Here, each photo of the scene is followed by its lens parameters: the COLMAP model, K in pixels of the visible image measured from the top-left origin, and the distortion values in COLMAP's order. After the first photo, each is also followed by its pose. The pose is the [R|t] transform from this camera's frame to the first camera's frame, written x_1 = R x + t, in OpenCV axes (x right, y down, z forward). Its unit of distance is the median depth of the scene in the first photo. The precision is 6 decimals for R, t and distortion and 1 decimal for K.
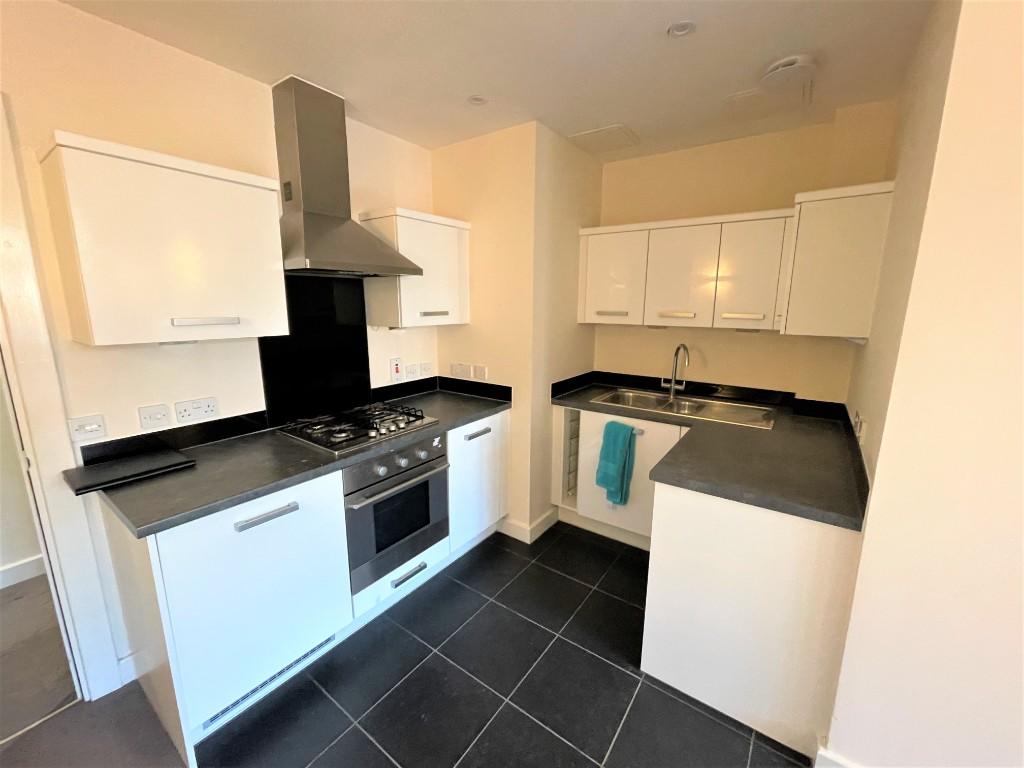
lens RADIAL K [[412.1, 0, 509.5], [0, 412.1, 384.0], [0, 0, 1]] dist [-0.000474, -0.000026]
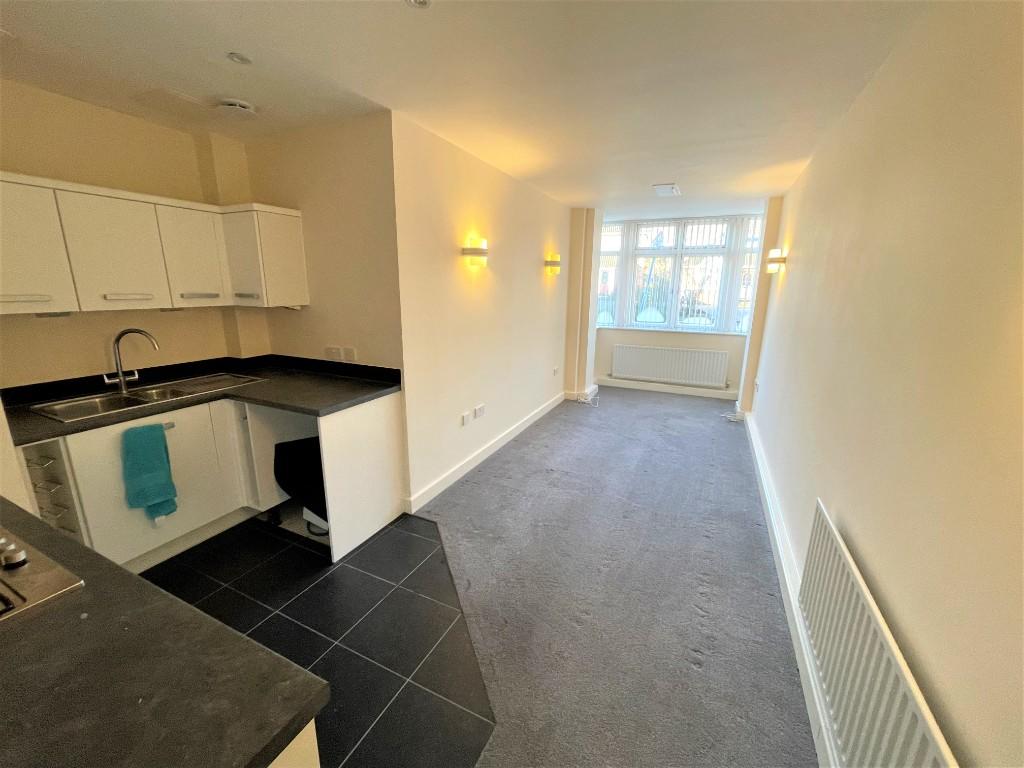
lens RADIAL K [[412.1, 0, 509.5], [0, 412.1, 384.0], [0, 0, 1]] dist [-0.000474, -0.000026]
pose [[-0.181264, -0.222978, 0.957823, -0.643996], [0.178907, 0.950228, 0.255067, -0.066466], [-0.967024, 0.217596, -0.132349, 0.343449]]
